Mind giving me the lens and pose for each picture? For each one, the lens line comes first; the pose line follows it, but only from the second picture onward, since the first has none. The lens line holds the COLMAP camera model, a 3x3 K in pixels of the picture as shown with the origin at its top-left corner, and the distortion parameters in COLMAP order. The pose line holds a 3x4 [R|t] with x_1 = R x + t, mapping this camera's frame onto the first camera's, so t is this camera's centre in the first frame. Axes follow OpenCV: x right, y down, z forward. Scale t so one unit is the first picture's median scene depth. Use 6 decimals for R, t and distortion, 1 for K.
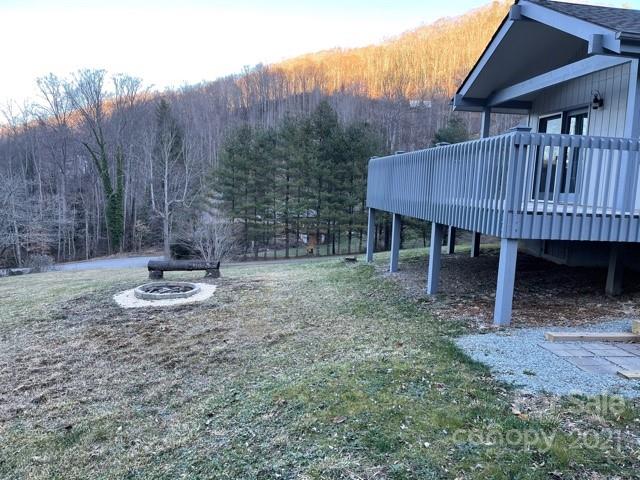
lens RADIAL K [[482.7, 0, 319.1], [0, 482.7, 241.9], [0, 0, 1]] dist [0.085521, -0.114727]
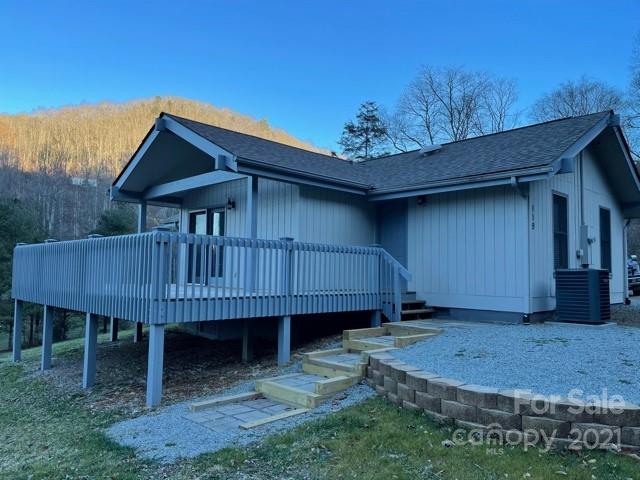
lens RADIAL K [[482.7, 0, 319.1], [0, 482.7, 241.9], [0, 0, 1]] dist [0.085521, -0.114727]
pose [[0.798647, 0.008645, 0.601738, 0.010753], [0.089929, 0.986955, -0.133536, -0.007872], [-0.595043, 0.160761, 0.787451, -0.104947]]
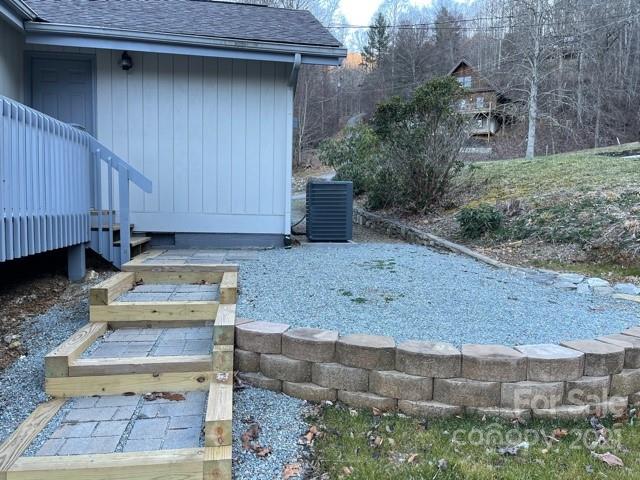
lens RADIAL K [[482.7, 0, 319.1], [0, 482.7, 241.9], [0, 0, 1]] dist [0.085521, -0.114727]
pose [[-0.024384, -0.116896, 0.992845, 0.183556], [0.091942, 0.988669, 0.118663, -0.044753], [-0.995466, 0.094178, -0.013360, 0.535324]]
